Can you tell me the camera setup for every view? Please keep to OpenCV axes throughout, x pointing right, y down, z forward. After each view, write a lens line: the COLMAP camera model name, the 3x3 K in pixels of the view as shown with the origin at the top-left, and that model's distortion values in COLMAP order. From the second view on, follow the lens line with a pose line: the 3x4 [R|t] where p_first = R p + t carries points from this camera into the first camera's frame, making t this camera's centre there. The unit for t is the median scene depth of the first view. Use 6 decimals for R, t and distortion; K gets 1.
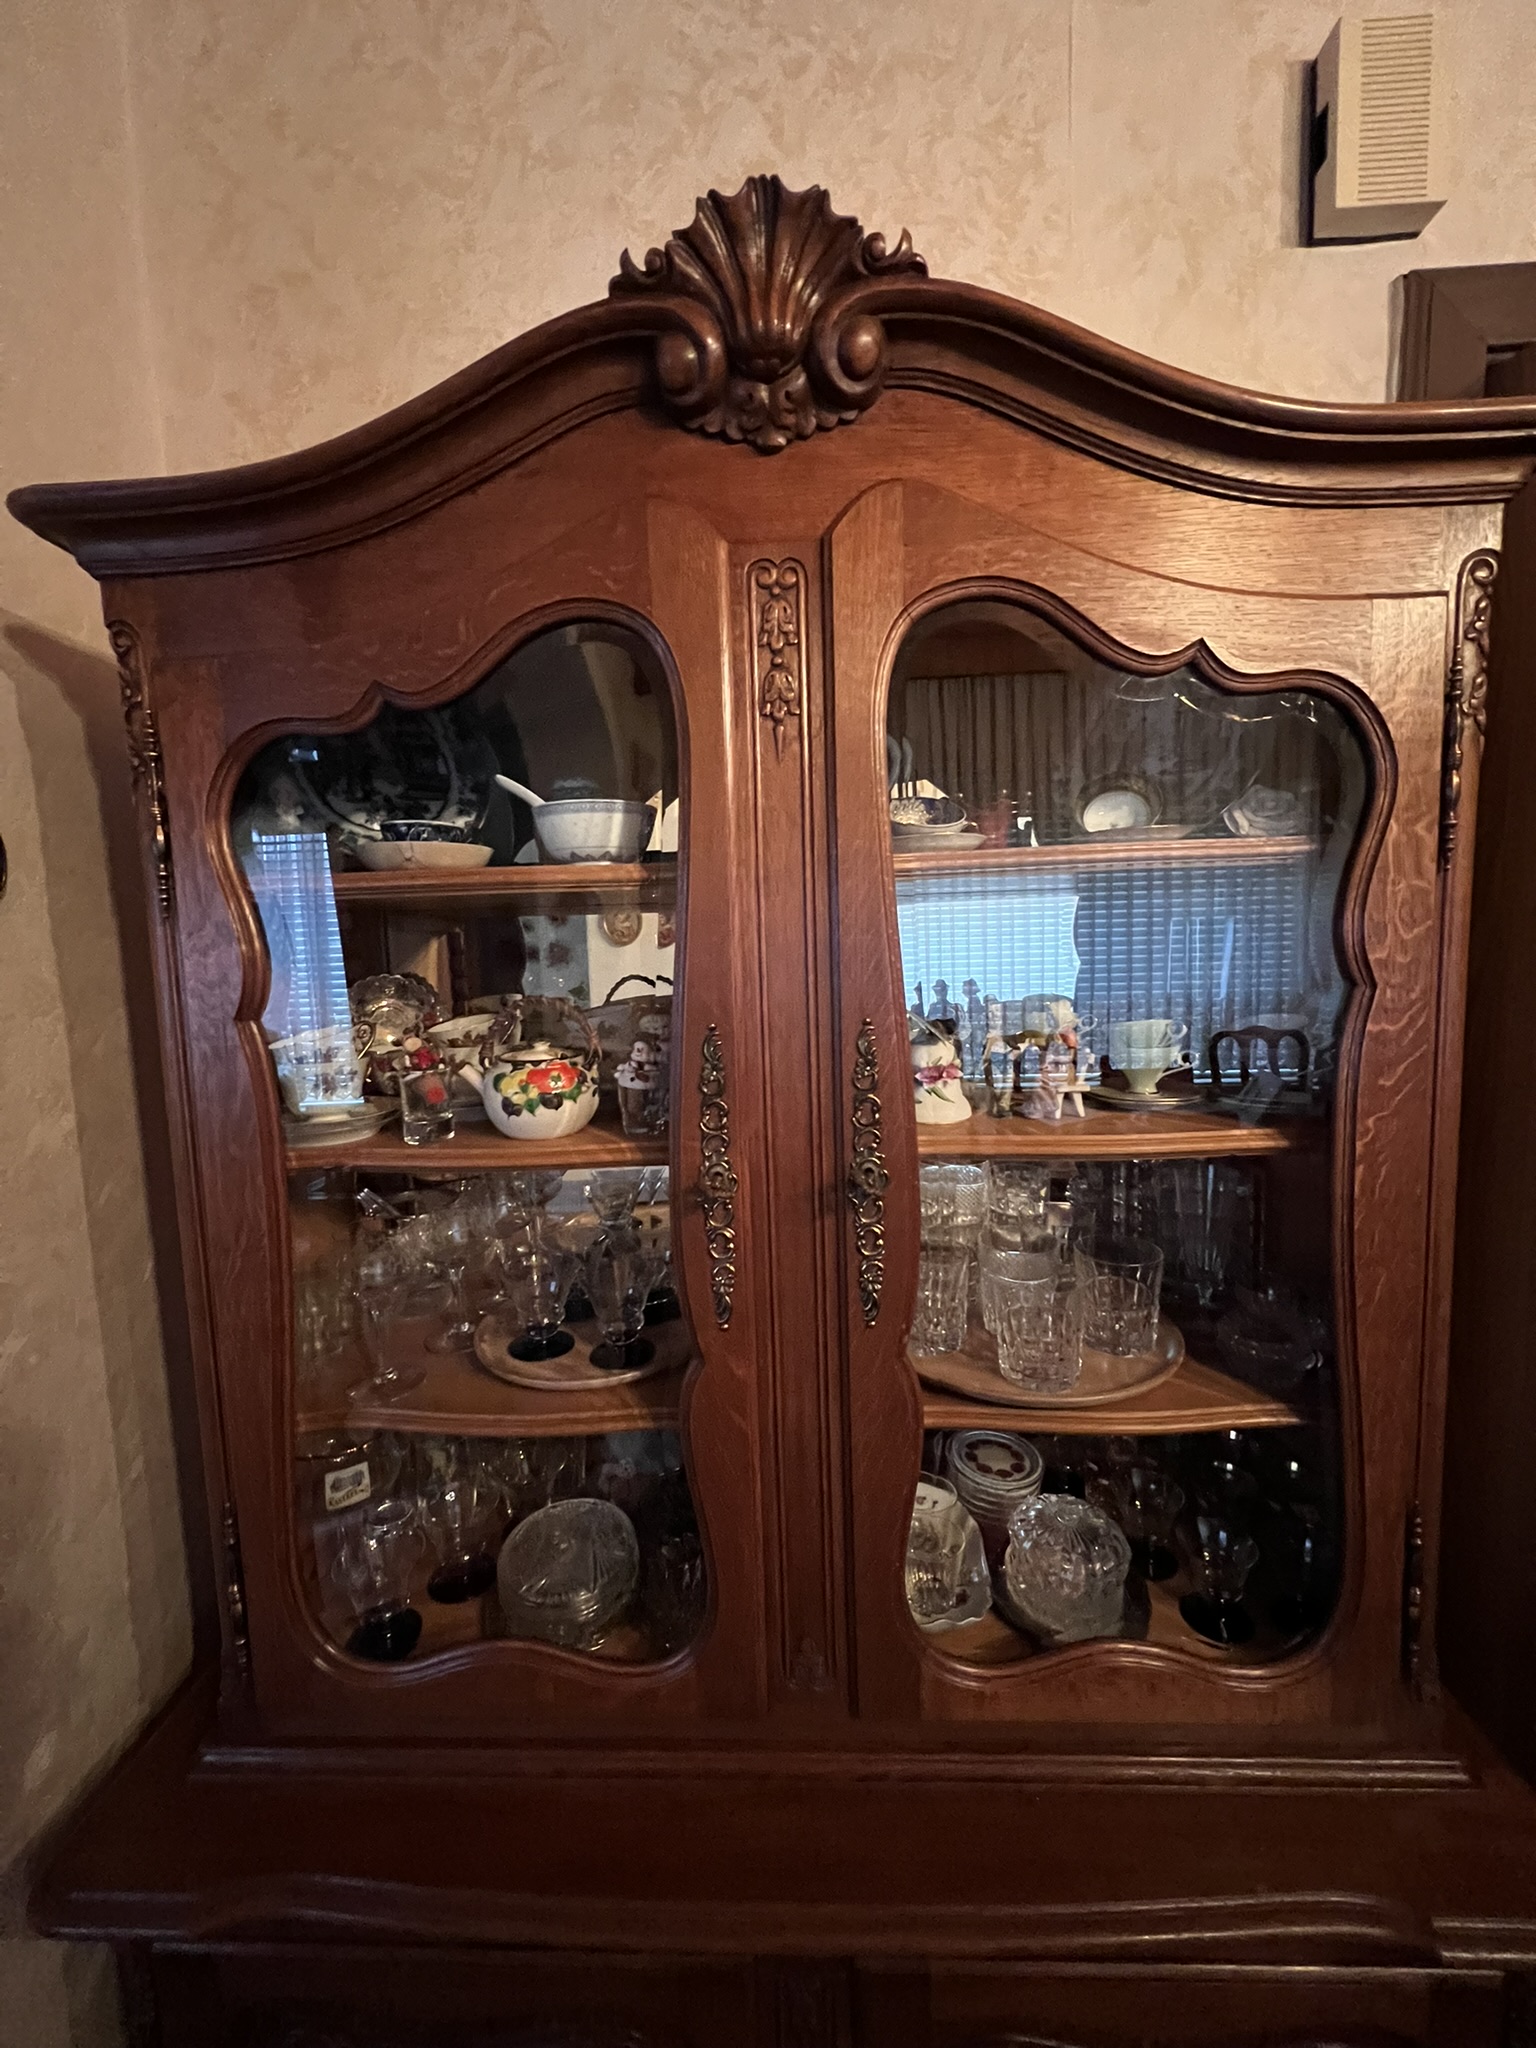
lens RADIAL K [[818.9, 0, 772.3], [0, 818.9, 1023.2], [0, 0, 1]] dist [-0.001249, 0.000355]
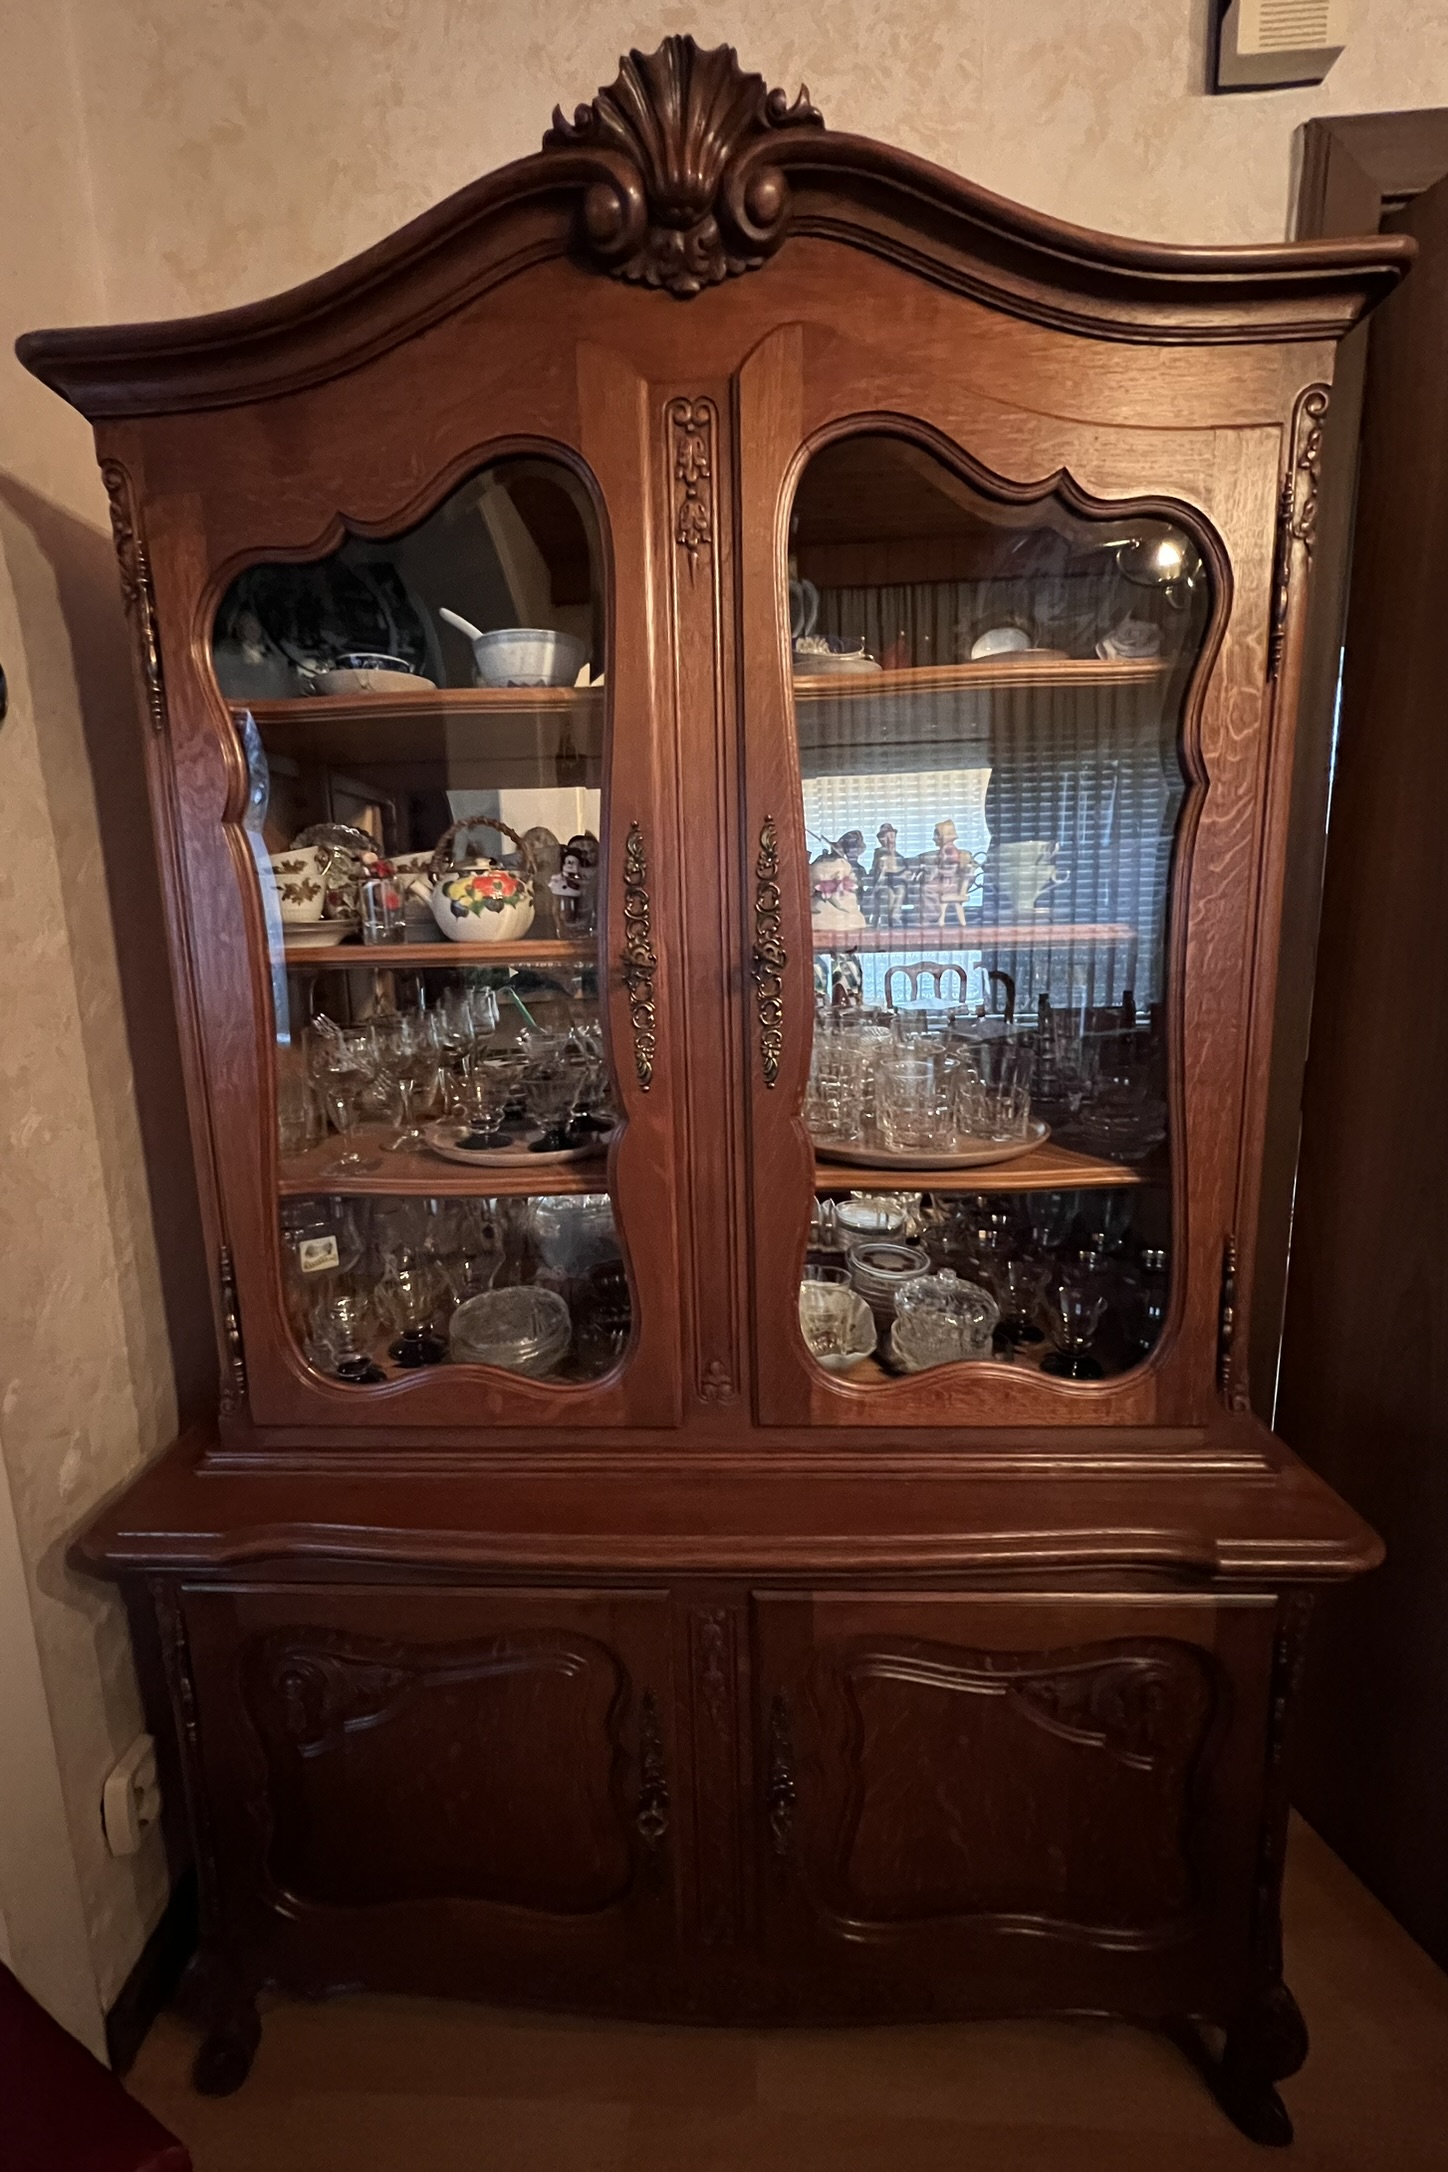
lens RADIAL K [[896.0, 0, 691.3], [0, 896.0, 1062.7], [0, 0, 1]] dist [0.000732, -0.000805]
pose [[0.999948, 0.003002, -0.009793, 0.018513], [-0.002328, 0.997673, 0.068142, 0.239351], [0.009975, -0.068115, 0.997628, -0.267578]]
